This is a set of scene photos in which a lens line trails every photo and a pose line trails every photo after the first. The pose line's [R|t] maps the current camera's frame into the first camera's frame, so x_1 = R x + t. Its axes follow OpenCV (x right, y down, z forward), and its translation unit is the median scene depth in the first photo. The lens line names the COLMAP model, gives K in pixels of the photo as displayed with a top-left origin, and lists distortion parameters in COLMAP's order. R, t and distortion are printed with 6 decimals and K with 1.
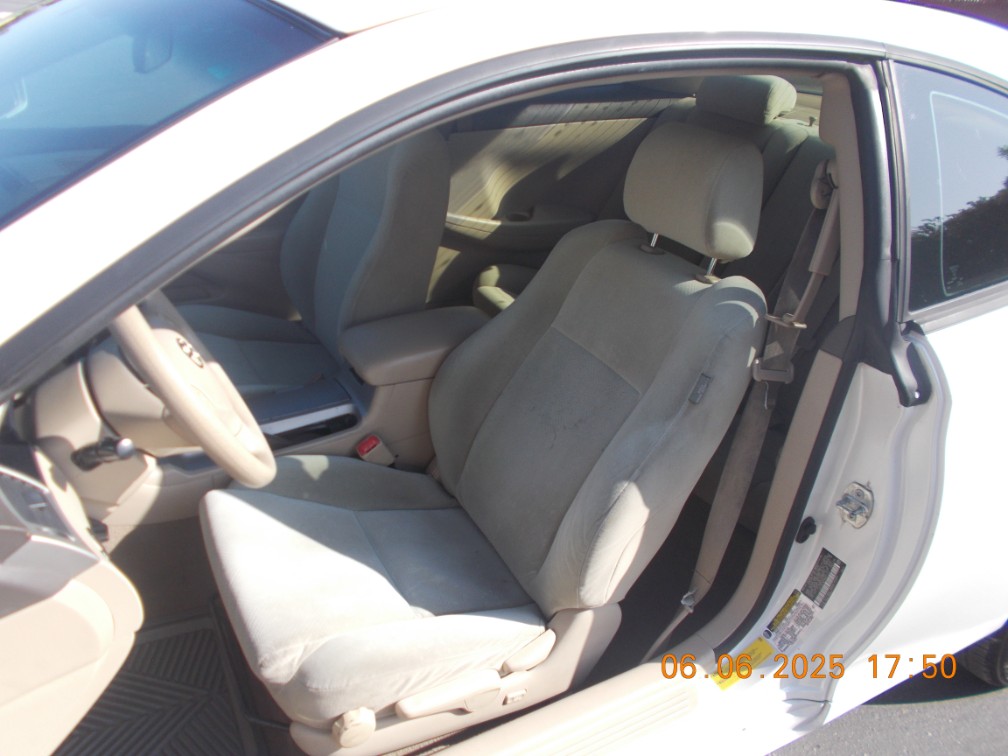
lens RADIAL K [[798.8, 0, 504.0], [0, 798.8, 378.0], [0, 0, 1]] dist [0.006715, -0.006904]
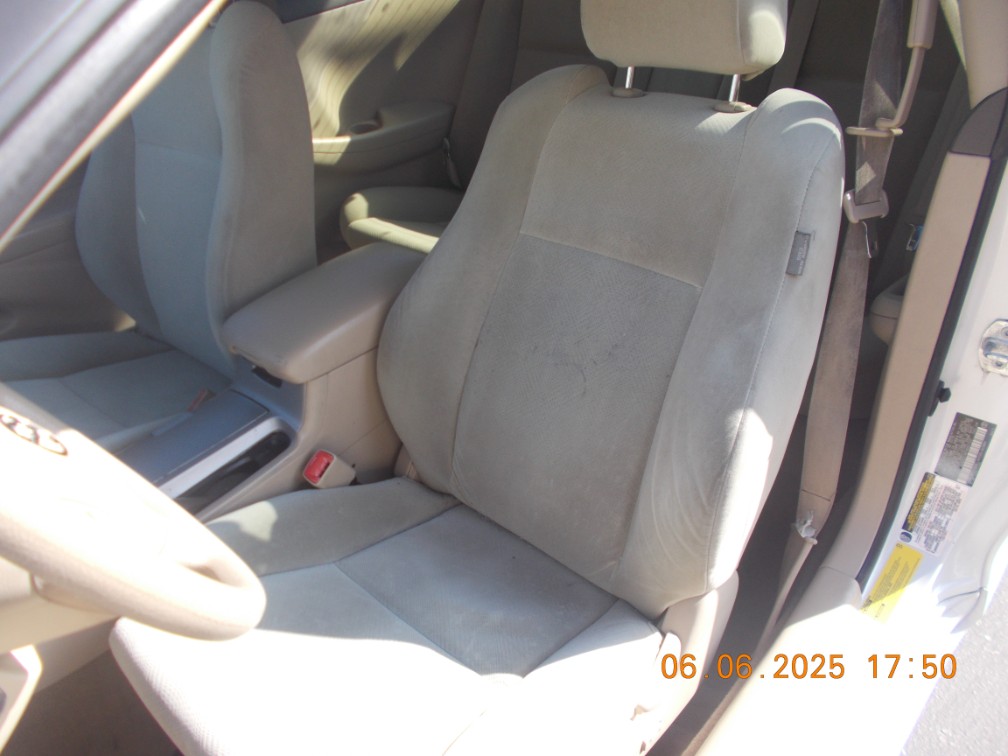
lens RADIAL K [[798.8, 0, 504.0], [0, 798.8, 378.0], [0, 0, 1]] dist [0.006715, -0.006904]
pose [[0.936878, -0.295027, 0.187666, -0.145364], [0.276597, 0.953664, 0.118397, -0.033127], [-0.213900, -0.059016, 0.975071, 0.323965]]
